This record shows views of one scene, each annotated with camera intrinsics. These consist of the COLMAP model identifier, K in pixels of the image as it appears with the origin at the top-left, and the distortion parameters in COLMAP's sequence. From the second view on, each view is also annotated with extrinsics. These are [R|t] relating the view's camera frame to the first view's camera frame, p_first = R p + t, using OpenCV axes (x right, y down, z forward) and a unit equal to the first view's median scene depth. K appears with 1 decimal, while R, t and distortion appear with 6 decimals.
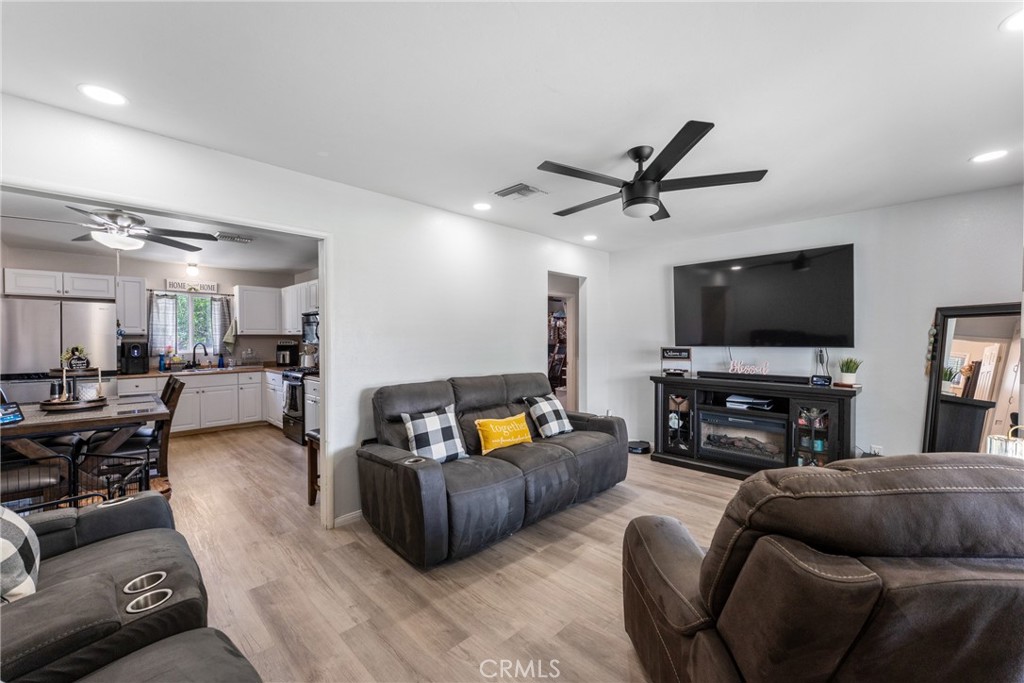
lens RADIAL K [[414.1, 0, 507.3], [0, 414.1, 346.0], [0, 0, 1]] dist [0.003010, -0.001032]
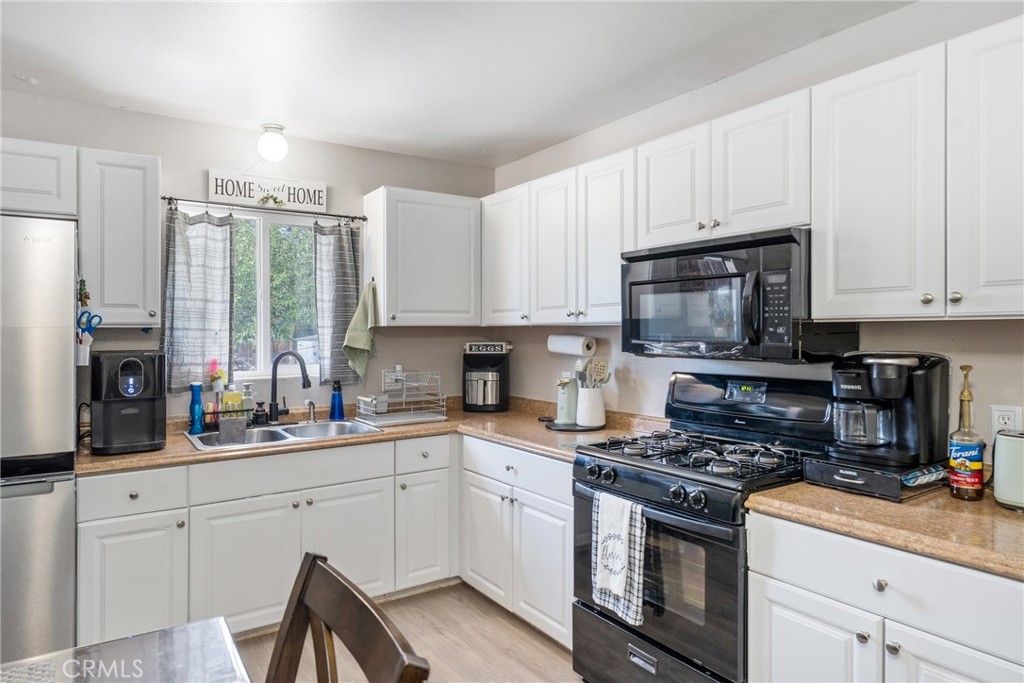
lens RADIAL K [[598.0, 0, 490.8], [0, 598.0, 328.1], [0, 0, 1]] dist [-0.001426, 0.005281]
pose [[0.982754, -0.007409, -0.184768, -0.480753], [0.003074, 0.999714, -0.023735, -0.013817], [0.184891, 0.022758, 0.982496, 0.534334]]
